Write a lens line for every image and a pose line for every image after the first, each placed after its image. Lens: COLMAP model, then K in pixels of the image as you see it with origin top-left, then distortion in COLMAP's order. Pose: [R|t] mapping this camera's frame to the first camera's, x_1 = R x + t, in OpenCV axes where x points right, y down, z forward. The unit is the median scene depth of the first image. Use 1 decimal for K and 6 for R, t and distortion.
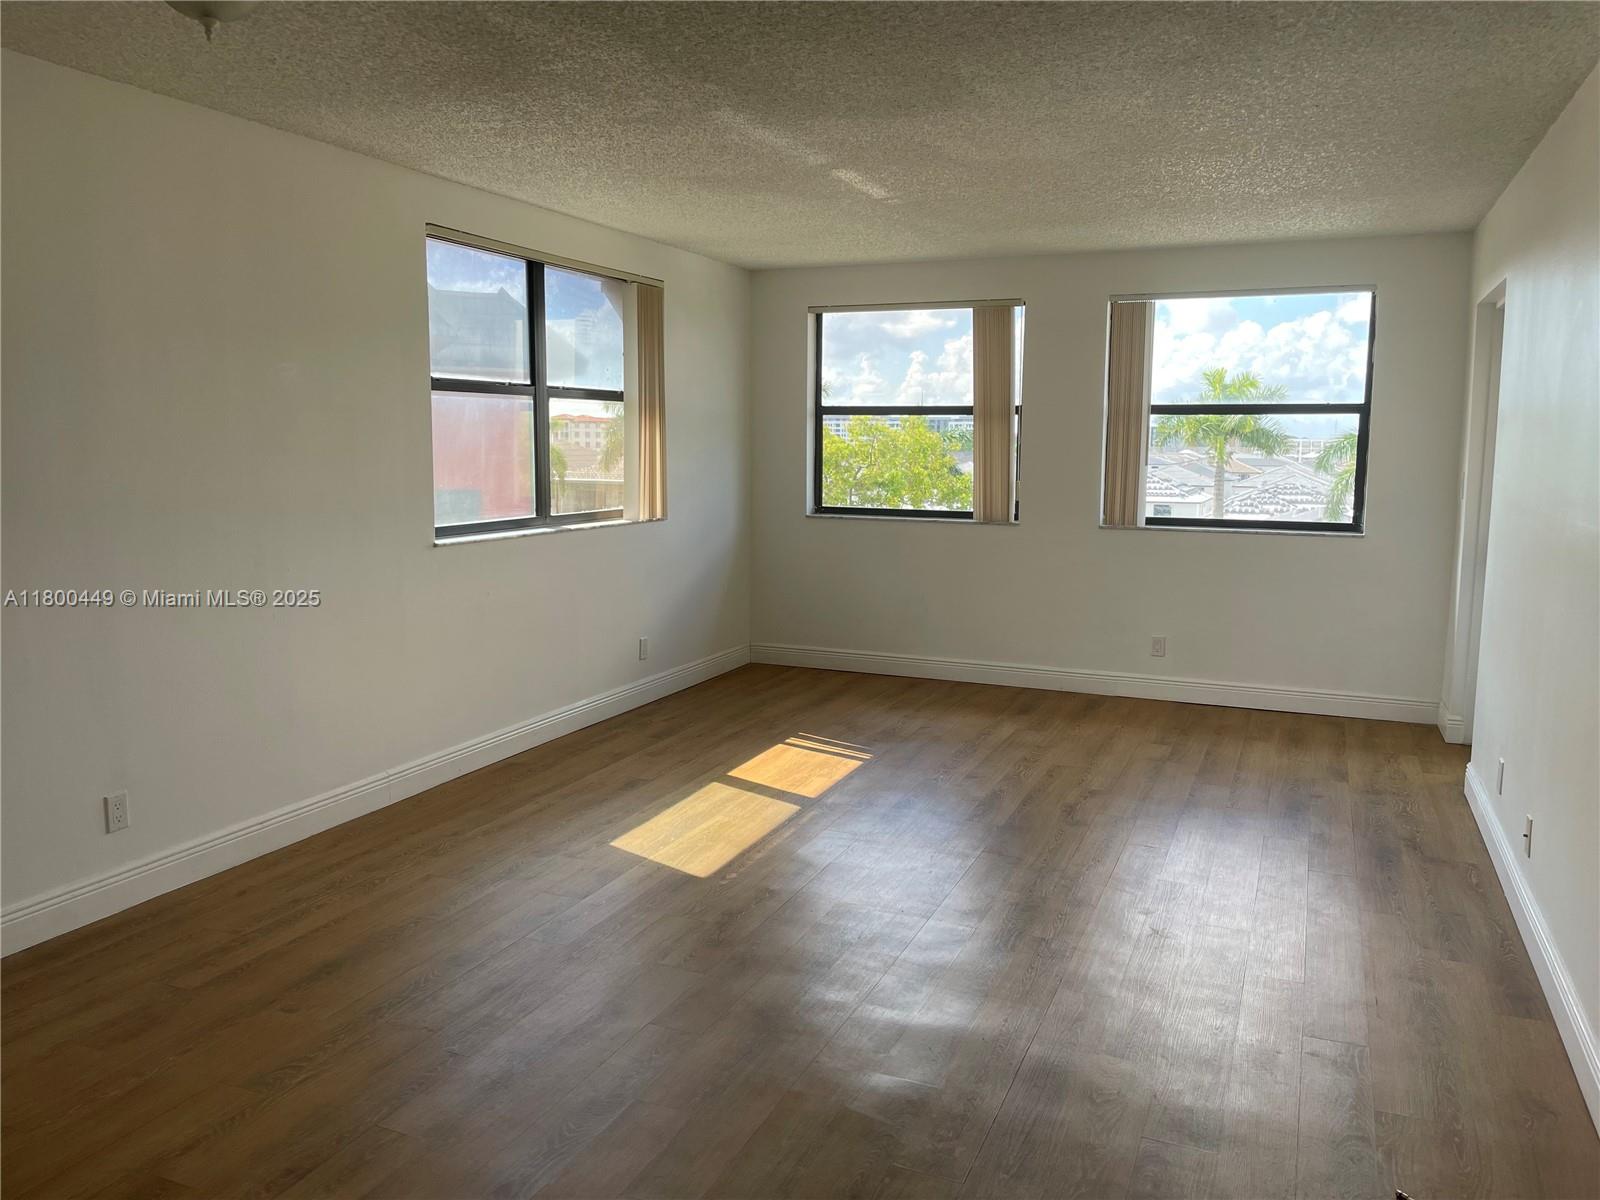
lens RADIAL K [[1218.0, 0, 790.0], [0, 1218.0, 585.6], [0, 0, 1]] dist [0.084711, -0.013534]
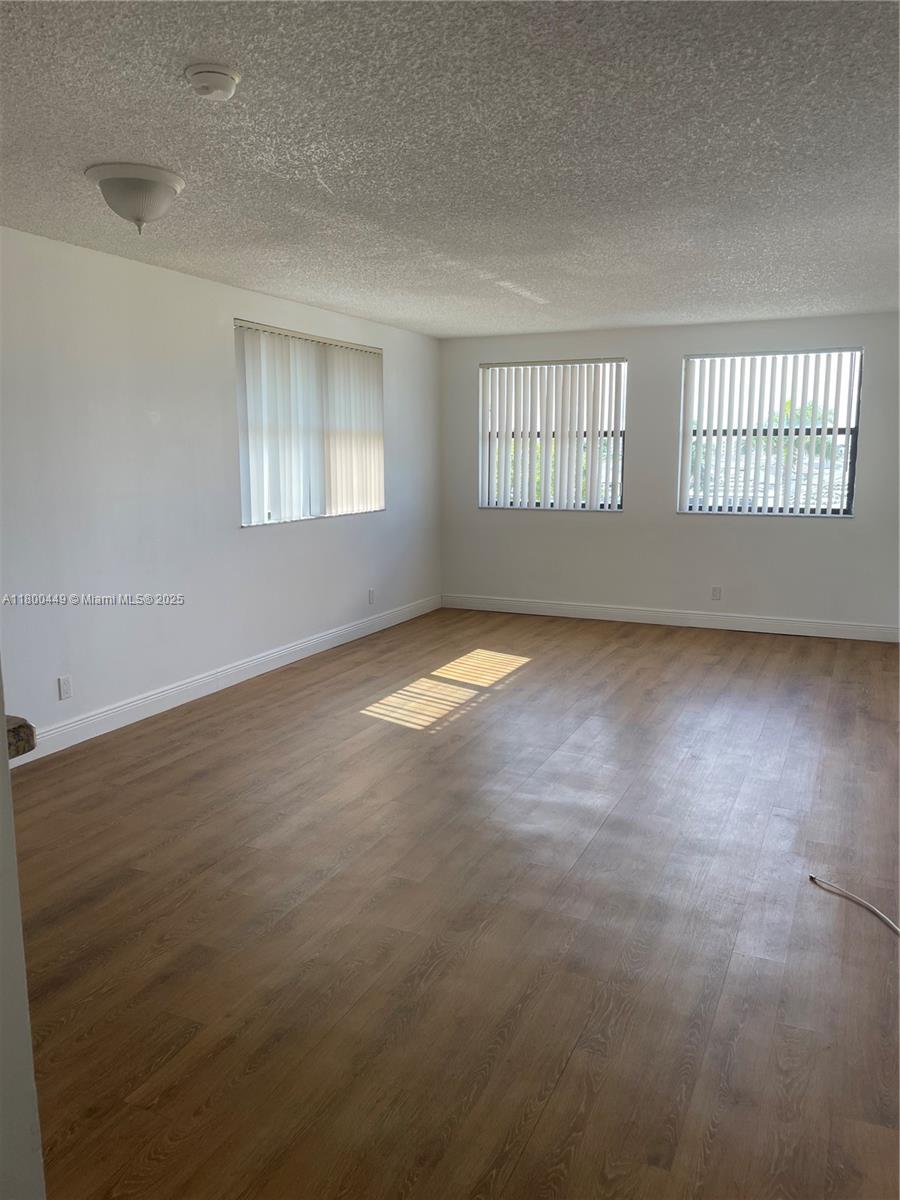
lens RADIAL K [[913.5, 0, 456.4], [0, 913.5, 595.8], [0, 0, 1]] dist [0.084711, -0.013534]
pose [[0.999923, -0.006357, -0.010694, -0.005839], [0.006746, 0.999300, 0.036787, 0.017542], [0.010453, -0.036856, 0.999266, -0.210774]]
